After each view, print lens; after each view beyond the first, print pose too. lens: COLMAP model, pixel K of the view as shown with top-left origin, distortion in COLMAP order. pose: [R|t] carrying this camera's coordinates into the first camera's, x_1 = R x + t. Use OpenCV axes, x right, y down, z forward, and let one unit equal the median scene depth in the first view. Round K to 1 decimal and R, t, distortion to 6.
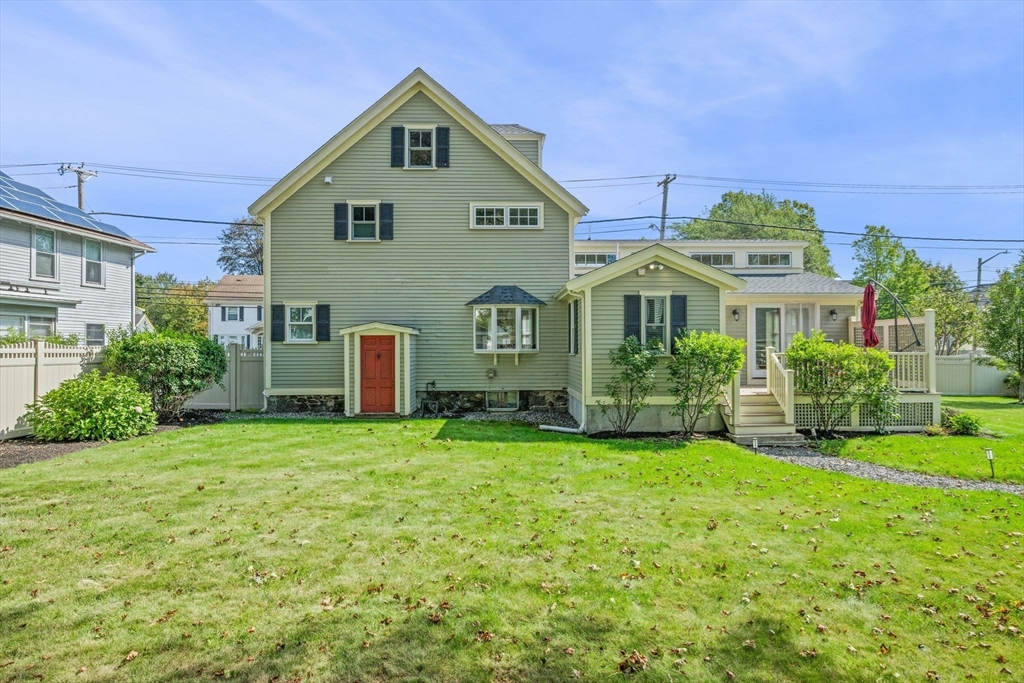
lens RADIAL K [[574.4, 0, 515.4], [0, 574.4, 346.1], [0, 0, 1]] dist [0.005204, -0.000085]
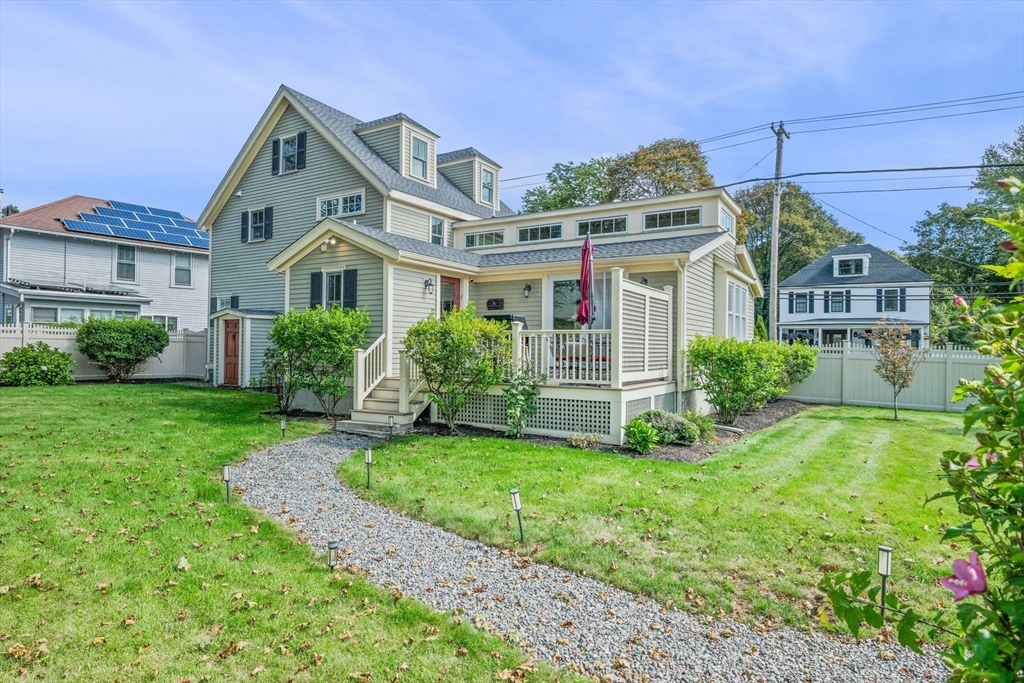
lens RADIAL K [[574.4, 0, 515.0], [0, 574.4, 339.9], [0, 0, 1]] dist [0.005204, -0.000085]
pose [[0.846106, 0.004953, -0.532992, 0.820298], [-0.011333, 0.999898, -0.008700, 0.025465], [0.532894, 0.013402, 0.846076, 0.284519]]
